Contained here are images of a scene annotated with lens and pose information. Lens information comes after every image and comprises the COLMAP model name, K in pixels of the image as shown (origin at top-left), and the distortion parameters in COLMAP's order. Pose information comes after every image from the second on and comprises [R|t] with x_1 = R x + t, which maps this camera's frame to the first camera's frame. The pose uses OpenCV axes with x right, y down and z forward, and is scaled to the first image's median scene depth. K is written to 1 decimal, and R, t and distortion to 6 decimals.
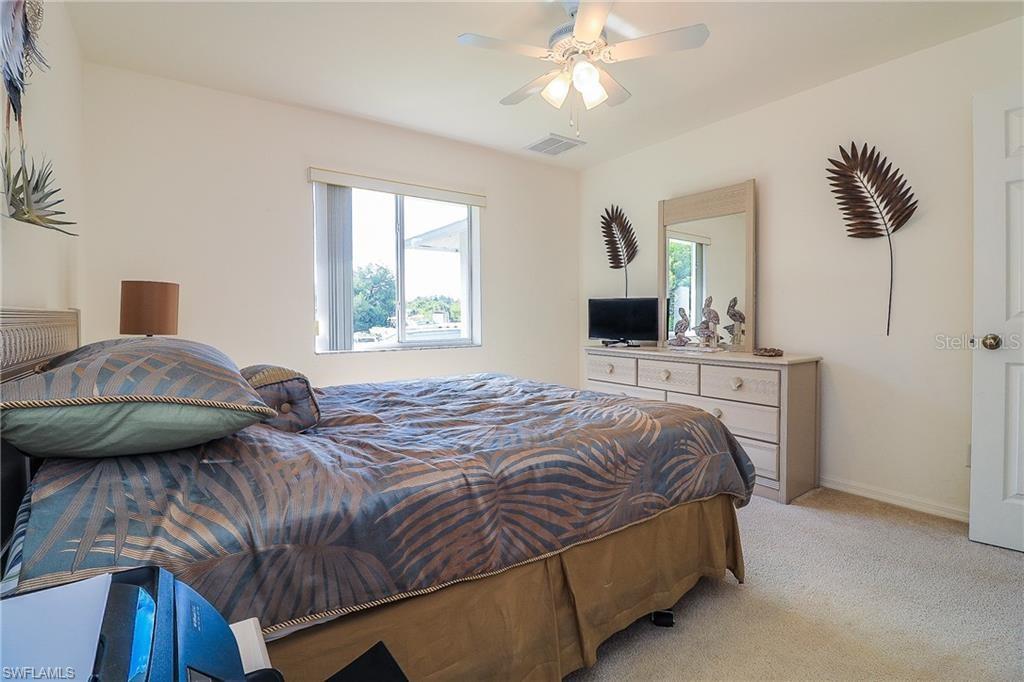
lens RADIAL K [[476.1, 0, 508.4], [0, 476.1, 324.4], [0, 0, 1]] dist [0.000525, -0.013418]
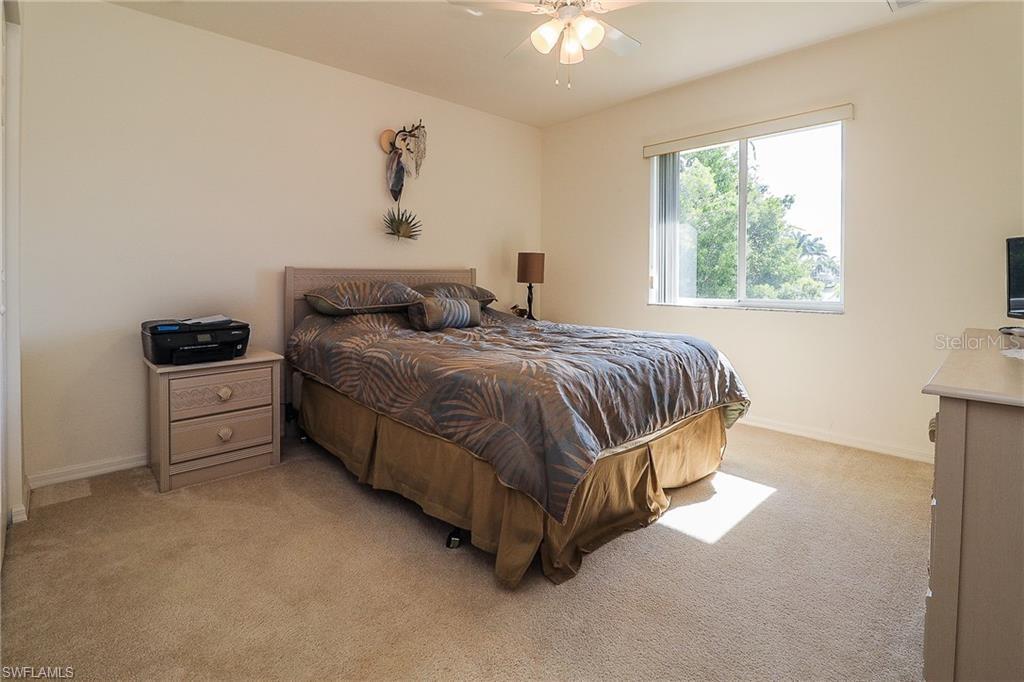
lens RADIAL K [[474.1, 0, 509.9], [0, 474.1, 319.2], [0, 0, 1]] dist [0.001630, 0.000223]
pose [[0.156180, 0.092097, -0.983426, 1.425779], [-0.023165, 0.995711, 0.089569, -0.000780], [0.987457, 0.008792, 0.157643, 0.962624]]
